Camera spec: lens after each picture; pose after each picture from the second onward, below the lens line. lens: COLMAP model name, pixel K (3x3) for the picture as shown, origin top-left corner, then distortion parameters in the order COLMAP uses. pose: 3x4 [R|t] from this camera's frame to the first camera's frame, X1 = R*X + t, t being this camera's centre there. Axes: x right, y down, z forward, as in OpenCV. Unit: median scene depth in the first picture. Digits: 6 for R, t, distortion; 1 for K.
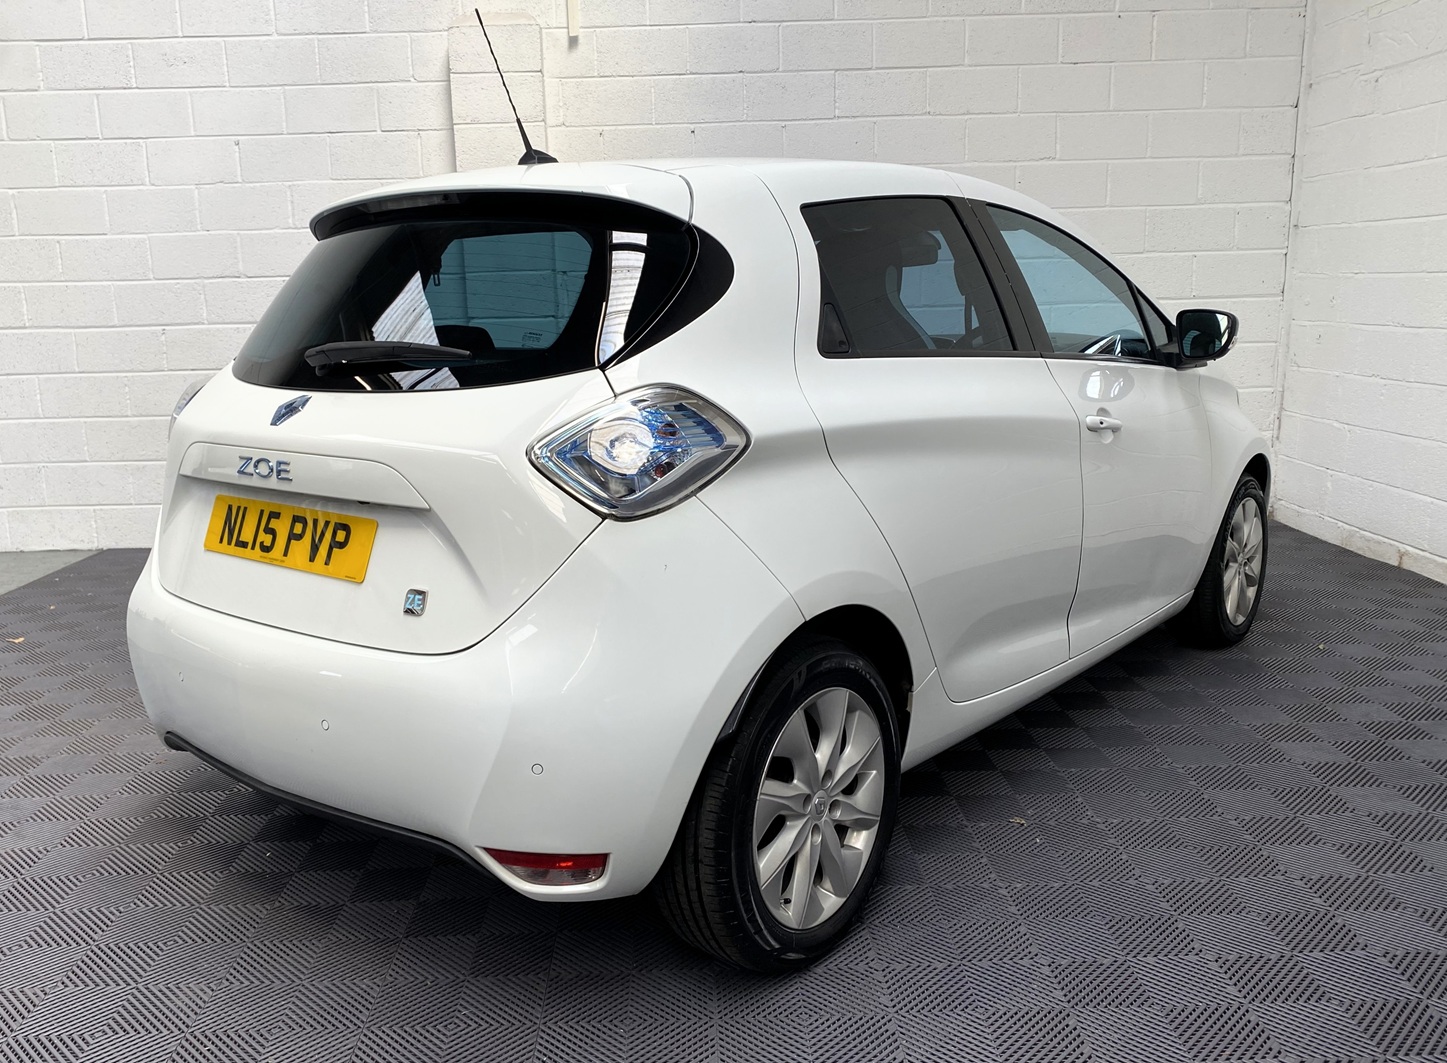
lens RADIAL K [[1217.5, 0, 699.4], [0, 1217.5, 530.8], [0, 0, 1]] dist [0.012176, -0.001223]
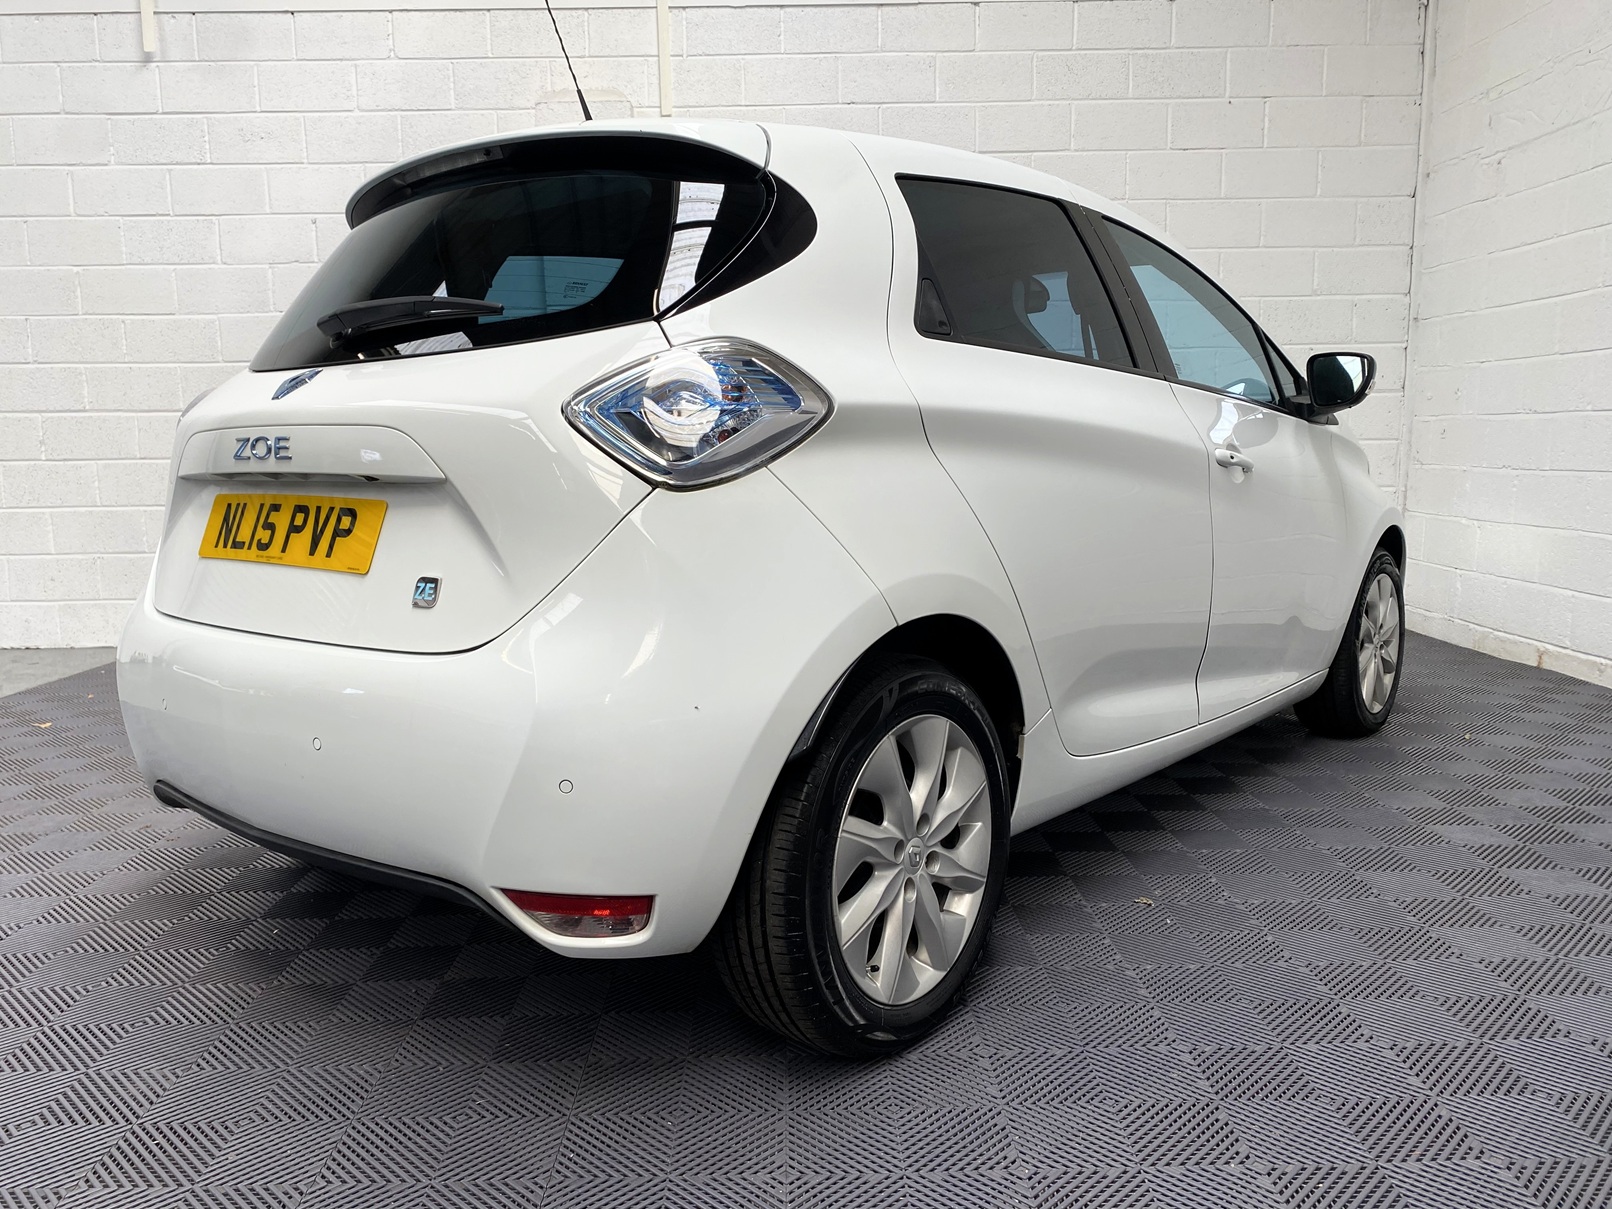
lens RADIAL K [[1219.6, 0, 806.0], [0, 1219.6, 604.5], [0, 0, 1]] dist [0.015935, -0.008502]
pose [[0.999959, 0.008405, 0.003484, 0.019676], [-0.008175, 0.998083, -0.061347, 0.104068], [-0.003993, 0.061316, 0.998110, 0.150603]]
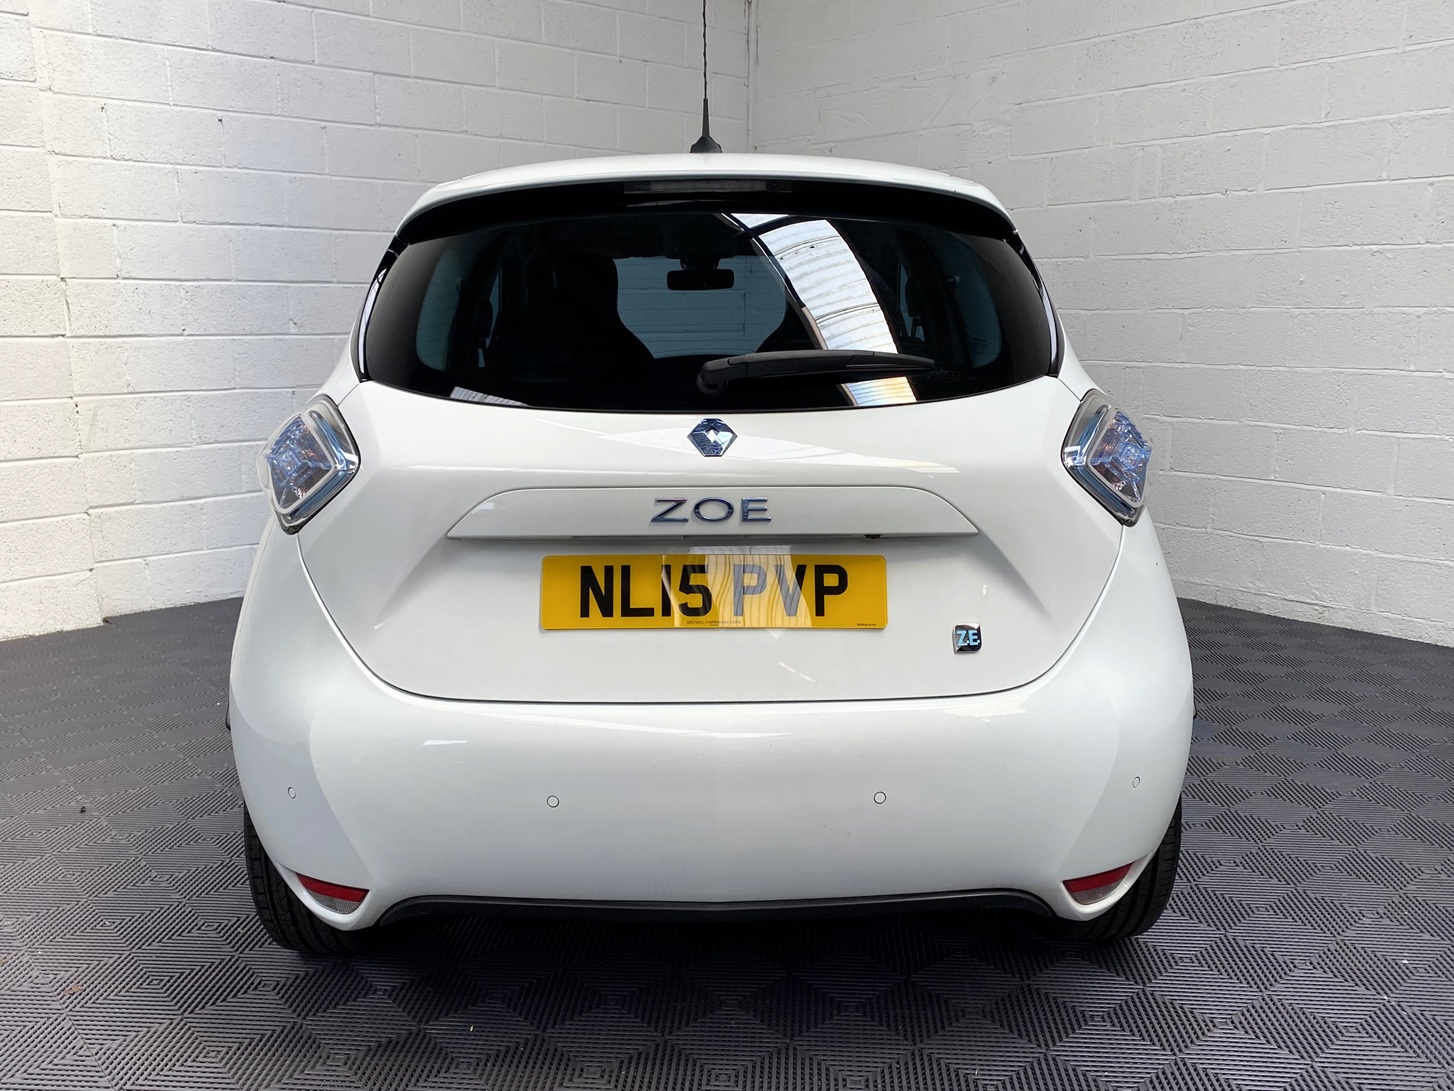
lens RADIAL K [[1234.1, 0, 710.4], [0, 1234.1, 584.5], [0, 0, 1]] dist [0.008894, -0.002138]
pose [[0.767906, -0.113986, 0.630340, -0.855396], [0.107582, 0.993012, 0.048507, -0.041143], [-0.631464, 0.030564, 0.774803, 0.364317]]
